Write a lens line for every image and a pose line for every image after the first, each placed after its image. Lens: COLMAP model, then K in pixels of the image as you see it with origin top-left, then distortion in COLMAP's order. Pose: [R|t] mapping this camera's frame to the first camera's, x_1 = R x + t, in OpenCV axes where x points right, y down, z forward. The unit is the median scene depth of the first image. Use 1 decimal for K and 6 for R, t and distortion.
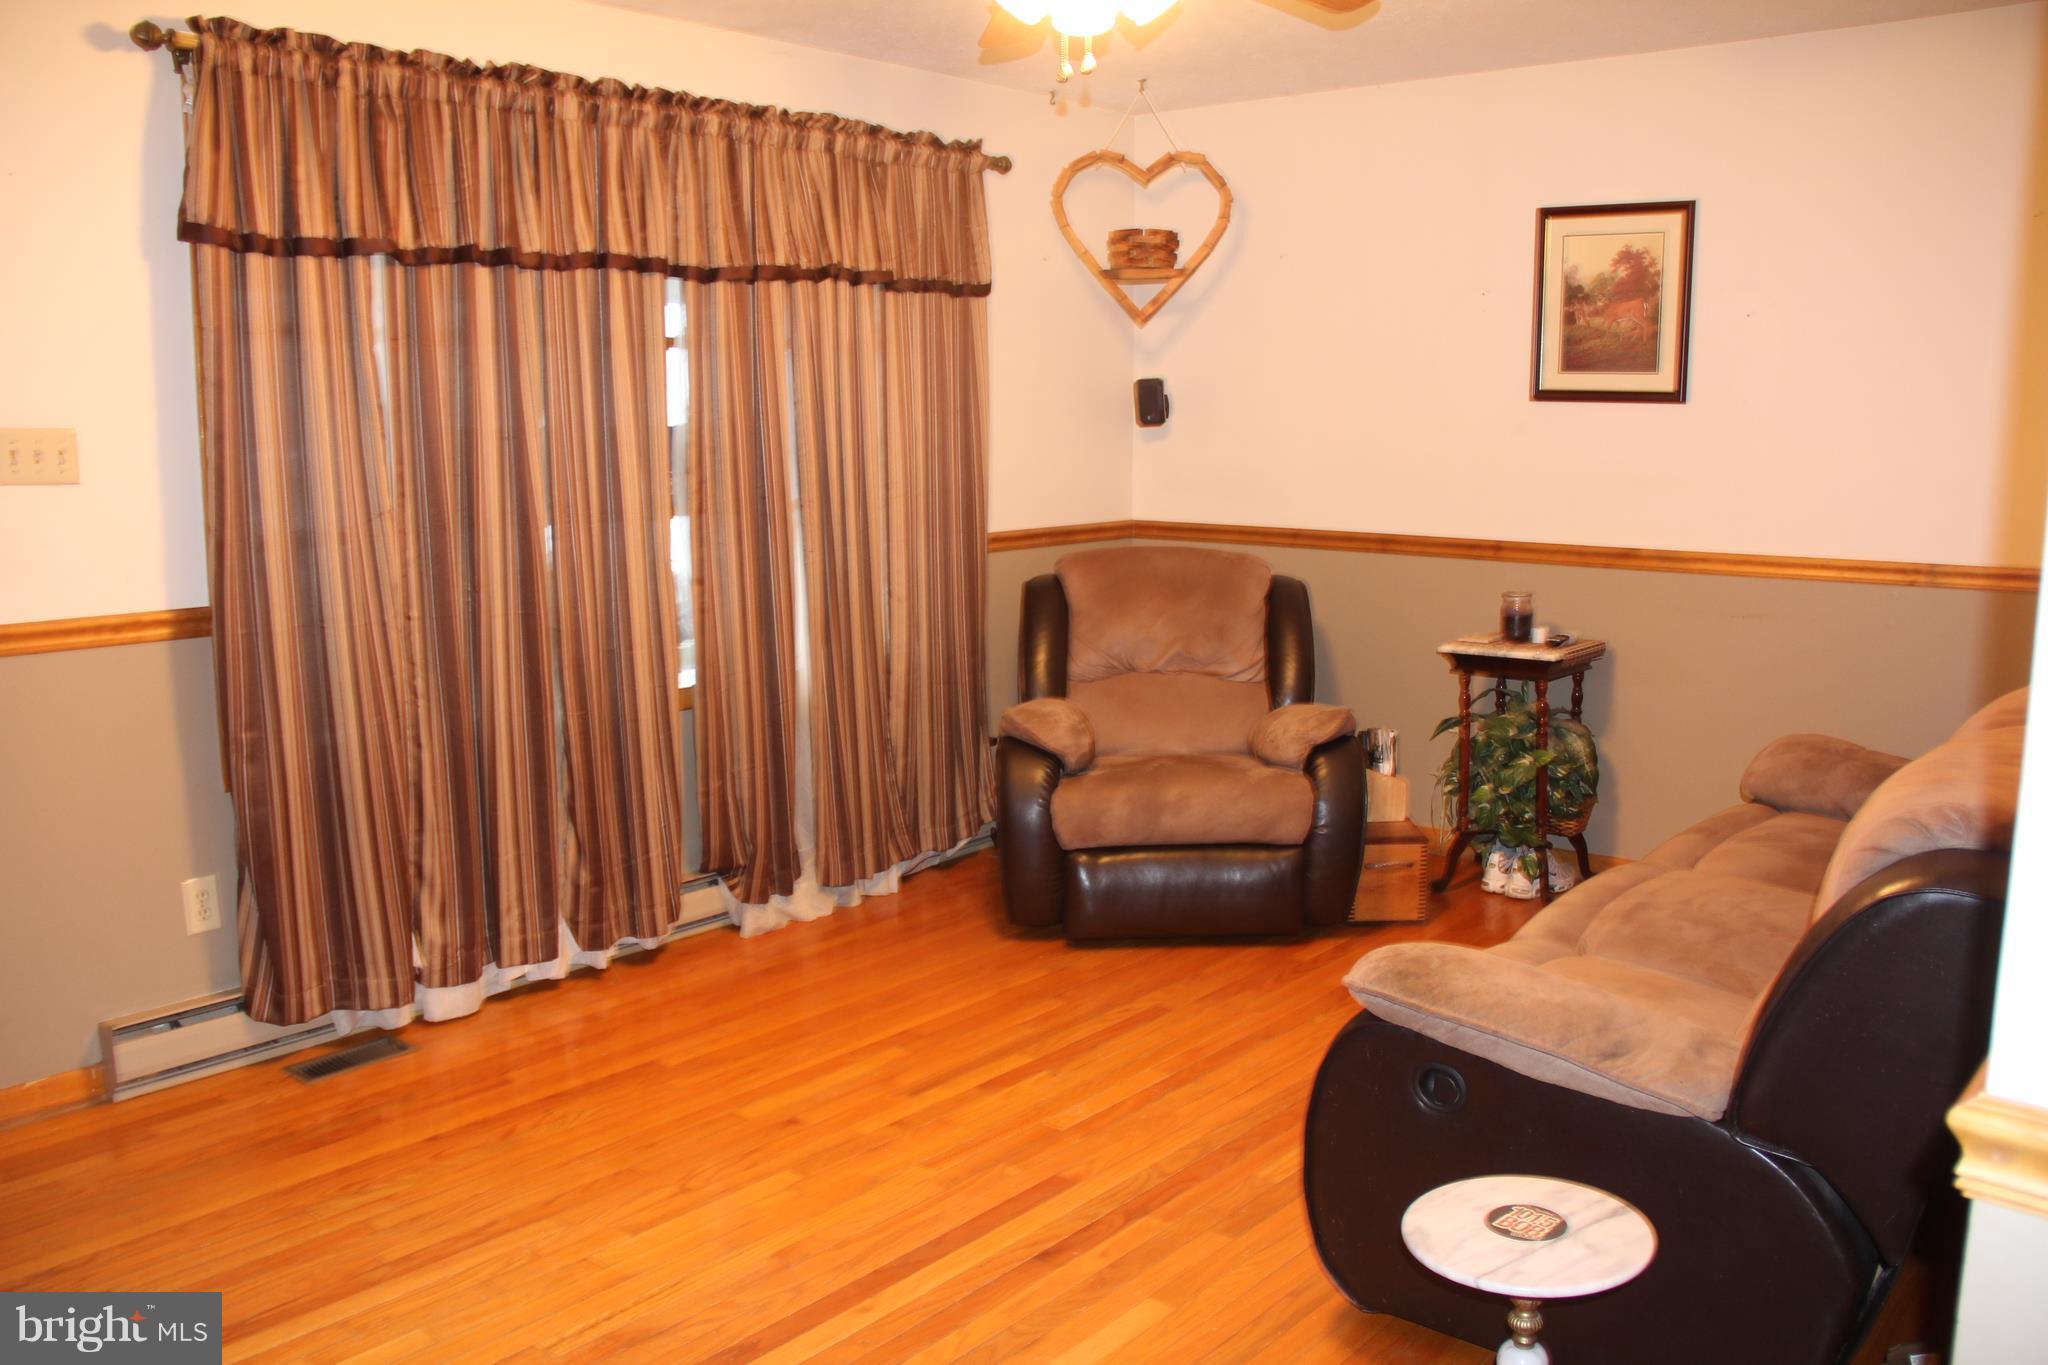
lens RADIAL K [[1701.5, 0, 1014.3], [0, 1701.5, 651.8], [0, 0, 1]] dist [-0.195747, 0.197103]
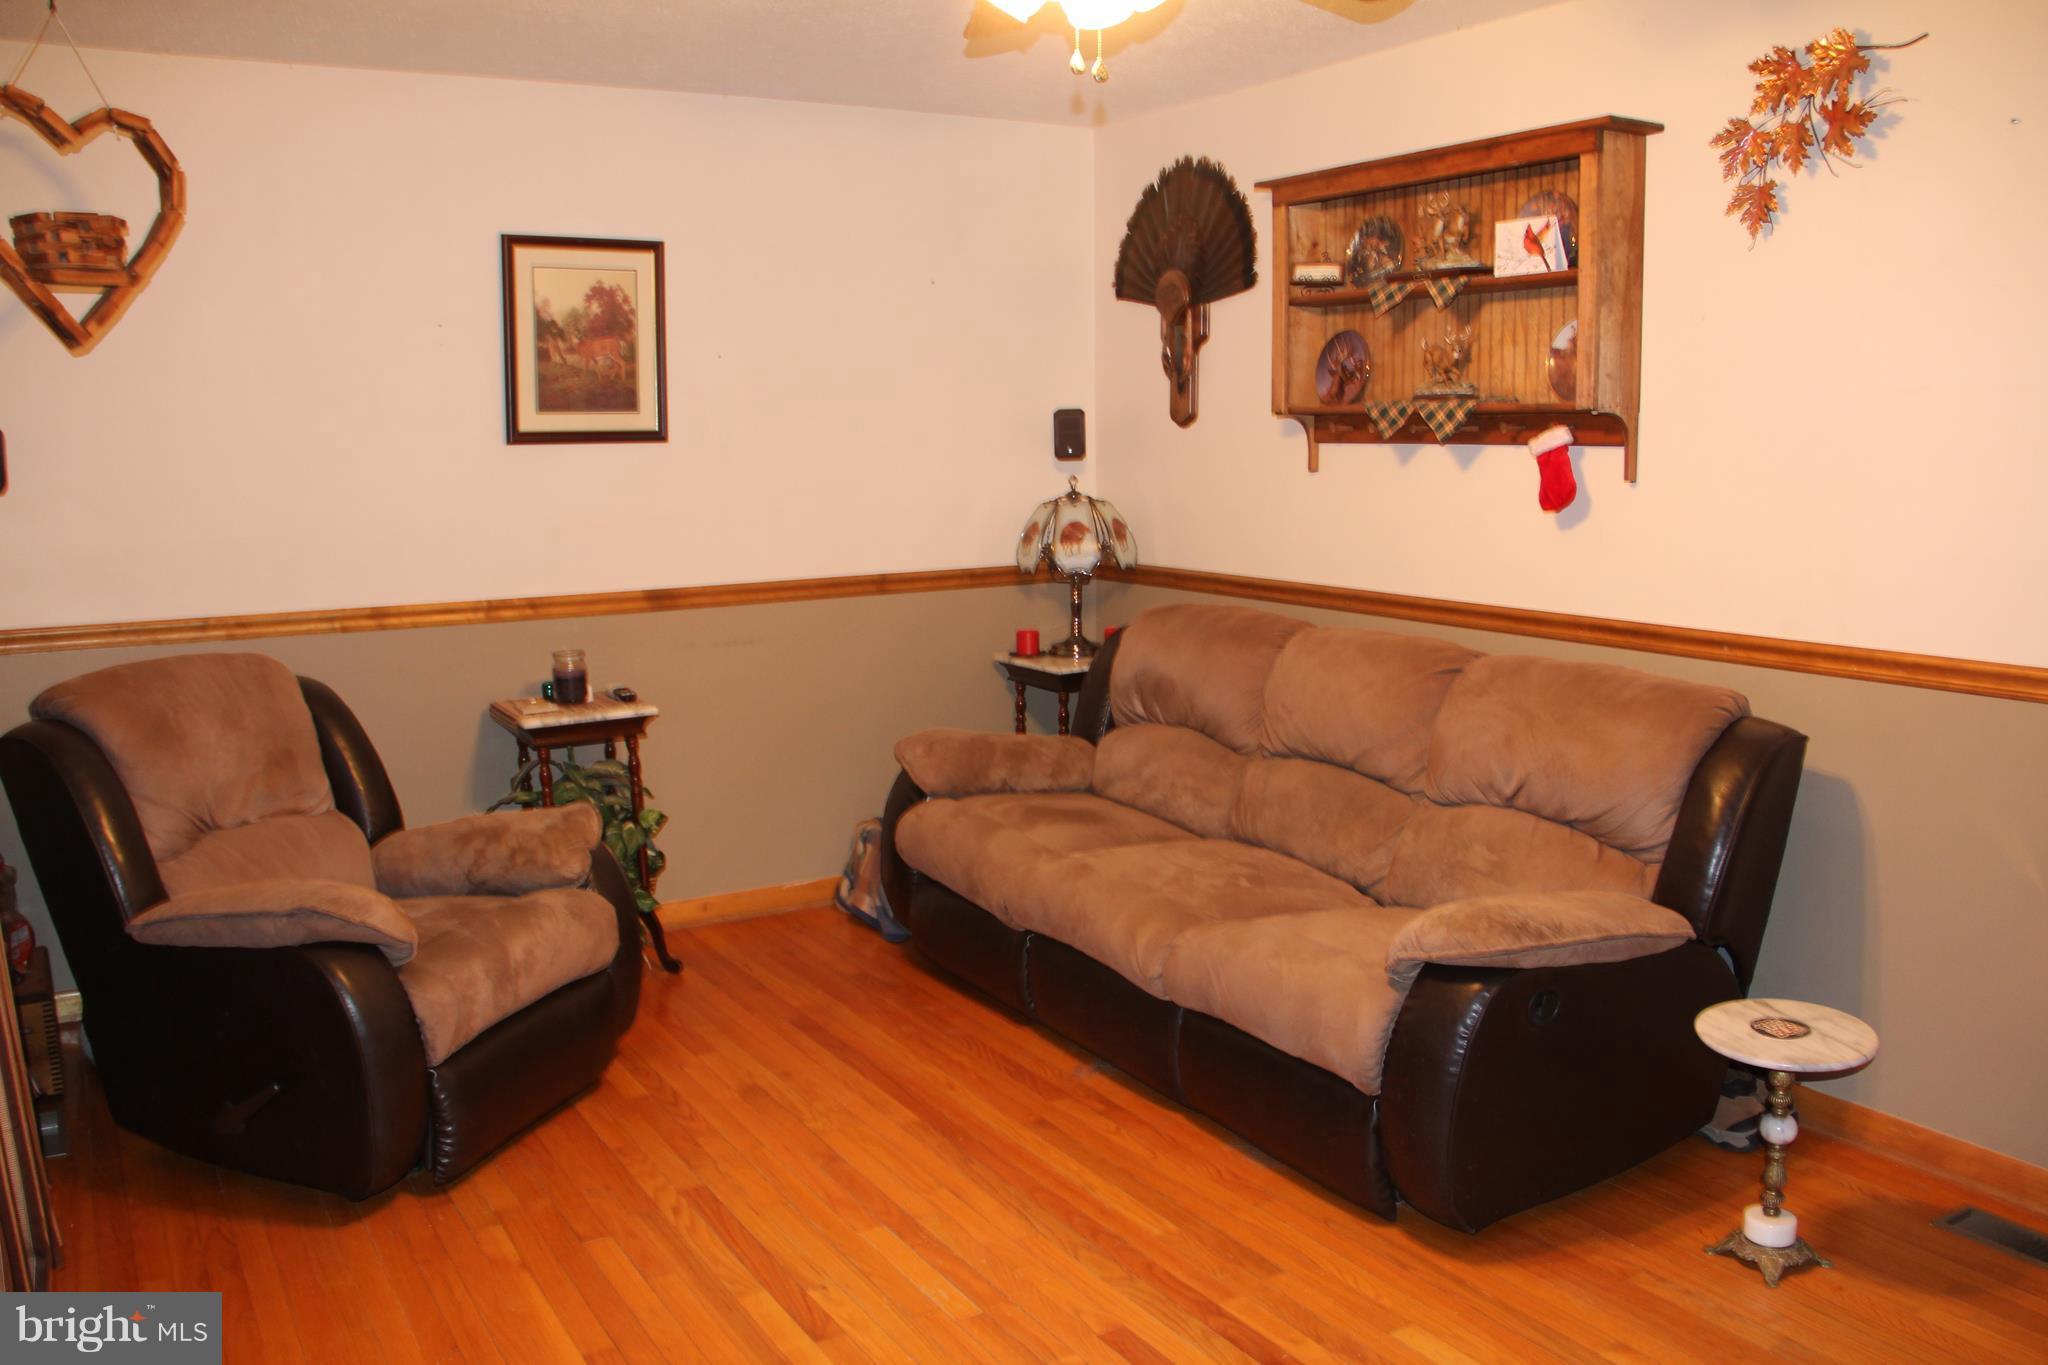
lens RADIAL K [[1701.5, 0, 1014.3], [0, 1701.5, 651.8], [0, 0, 1]] dist [-0.195747, 0.197103]
pose [[0.319776, -0.119993, 0.939864, -0.499070], [0.143091, 0.986687, 0.077286, -0.073172], [-0.936626, 0.109772, 0.332689, 0.472610]]
